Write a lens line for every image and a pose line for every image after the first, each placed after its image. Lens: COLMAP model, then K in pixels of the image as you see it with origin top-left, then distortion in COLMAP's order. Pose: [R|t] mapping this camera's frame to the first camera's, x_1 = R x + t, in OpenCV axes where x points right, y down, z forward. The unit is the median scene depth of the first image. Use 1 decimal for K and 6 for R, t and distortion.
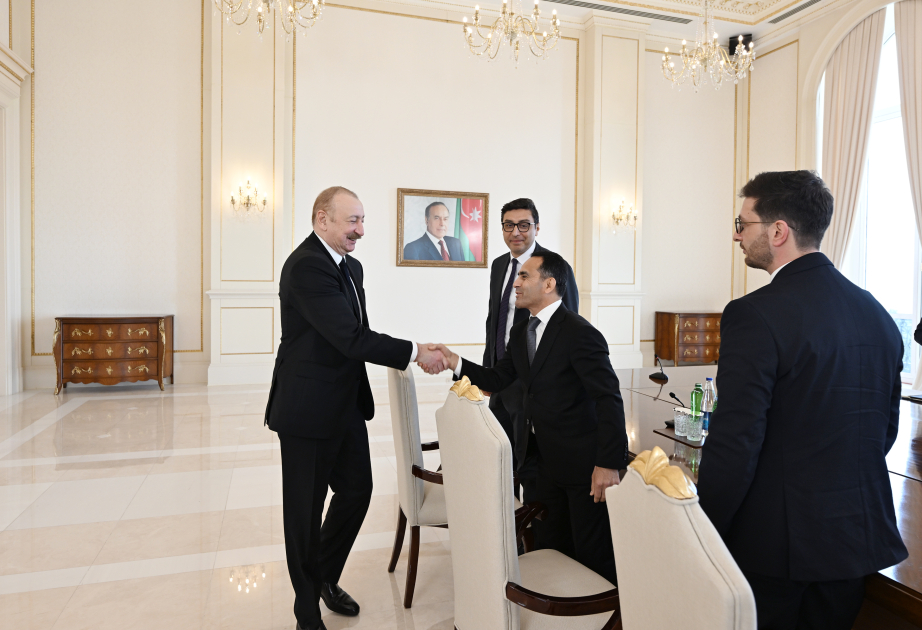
lens RADIAL K [[588.8, 0, 447.1], [0, 588.8, 288.8], [0, 0, 1]] dist [0.008092, 0.003878]
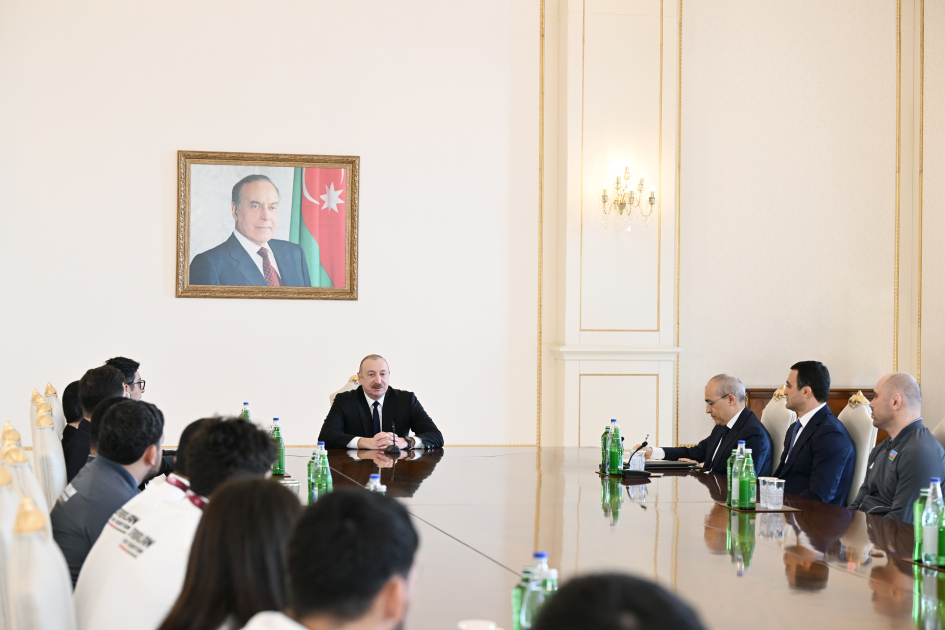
lens RADIAL K [[1859.3, 0, 474.9], [0, 1859.3, 293.7], [0, 0, 1]] dist [0.013231, 0.000000]
pose [[0.997513, -0.005952, -0.070232, 0.286010], [0.003263, 0.999260, -0.038327, 0.021667], [0.070408, 0.038003, 0.996794, -0.615457]]
